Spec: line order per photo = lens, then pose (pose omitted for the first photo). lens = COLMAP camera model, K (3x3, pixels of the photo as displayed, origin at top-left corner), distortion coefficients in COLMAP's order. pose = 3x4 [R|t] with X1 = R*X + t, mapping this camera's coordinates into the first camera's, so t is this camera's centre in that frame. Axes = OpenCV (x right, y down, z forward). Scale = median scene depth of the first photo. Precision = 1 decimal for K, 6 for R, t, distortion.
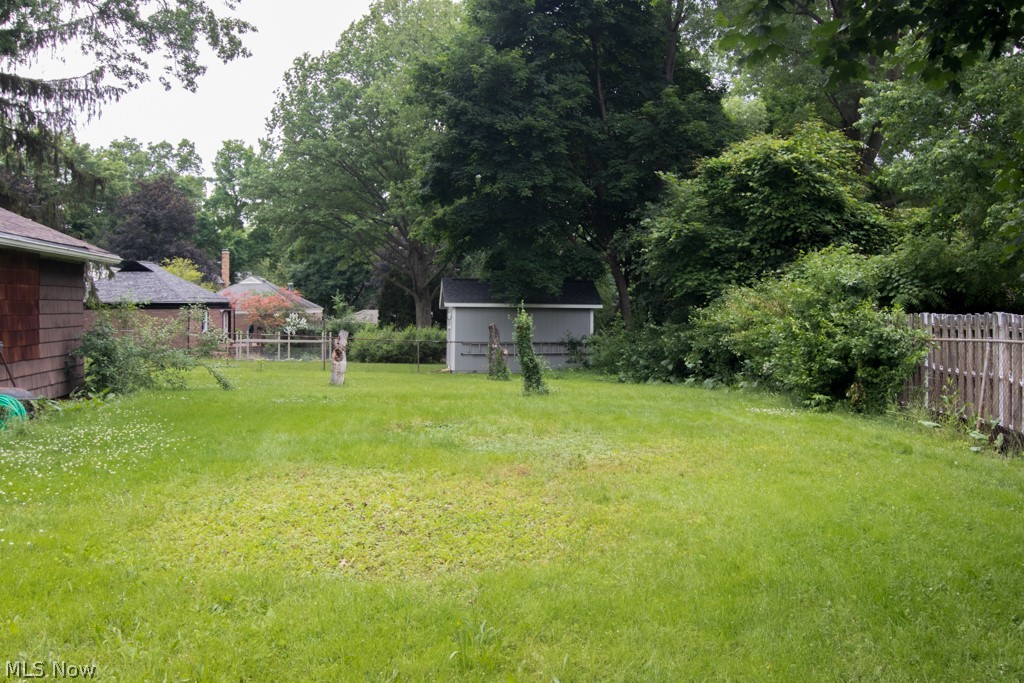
lens RADIAL K [[1019.2, 0, 530.6], [0, 1019.2, 278.9], [0, 0, 1]] dist [0.001474, -0.003681]
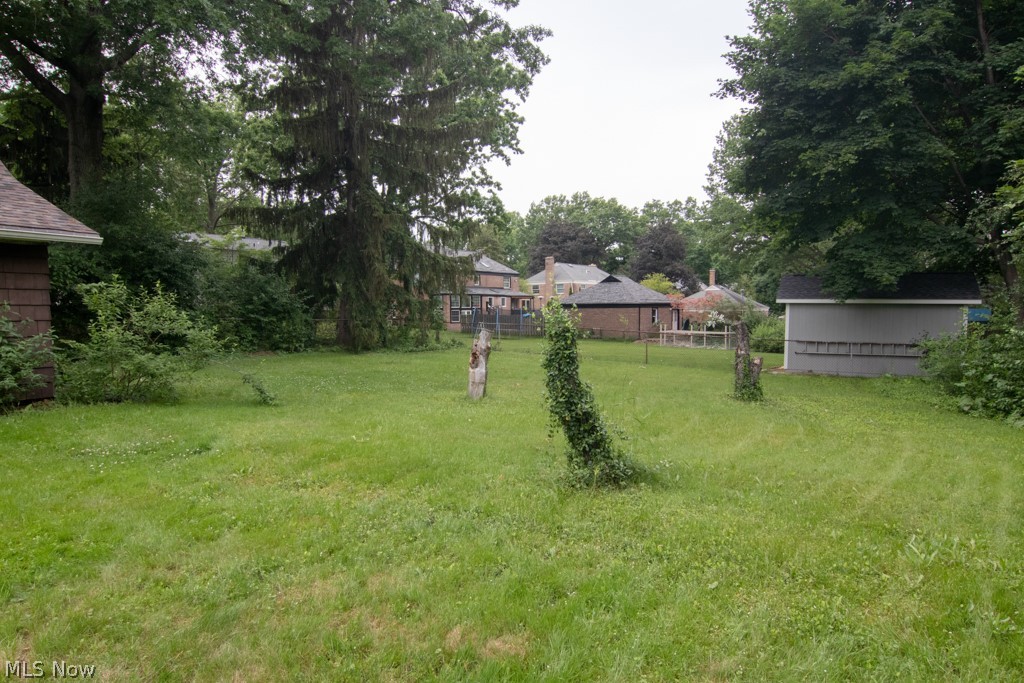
lens RADIAL K [[627.0, 0, 512.0], [0, 627.0, 341.5], [0, 0, 1]] dist [0.002610, 0.001264]
pose [[0.801988, 0.031277, -0.596521, 0.024381], [0.017332, 0.996989, 0.075577, 0.004732], [0.597089, -0.070951, 0.799031, 0.125657]]
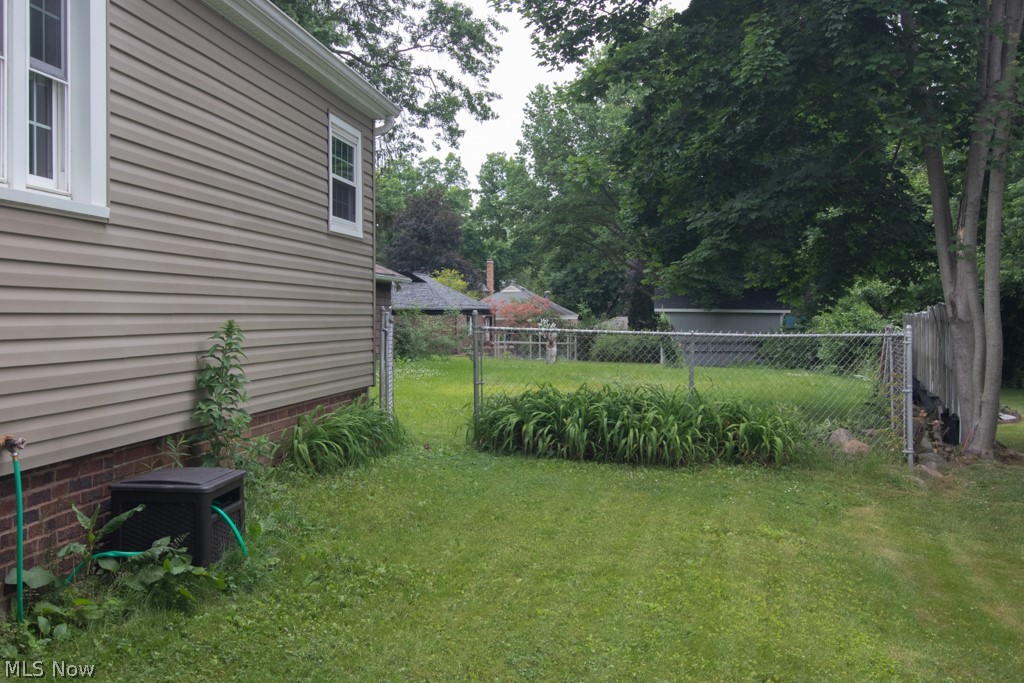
lens RADIAL K [[1075.5, 0, 512.0], [0, 1075.5, 341.5], [0, 0, 1]] dist [-0.007057, 0.003223]
pose [[0.962912, 0.007436, -0.269713, 0.032491], [0.006683, 0.998656, 0.051391, -0.001368], [0.269733, -0.051287, 0.961568, -0.091955]]
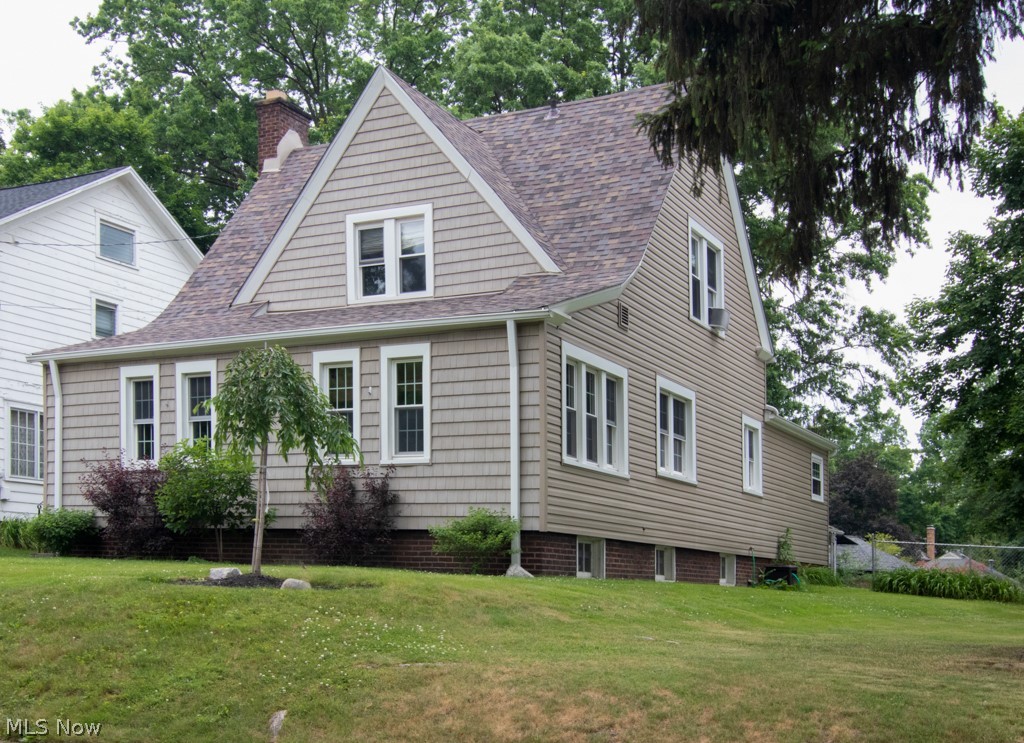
lens RADIAL K [[1224.3, 0, 511.9], [0, 1224.3, 387.9], [0, 0, 1]] dist [0.011054, 0.027505]
pose [[0.809370, -0.059803, -0.584247, 0.087971], [-0.022246, 0.990966, -0.132252, 0.005381], [0.586878, 0.120038, 0.800728, -0.237918]]
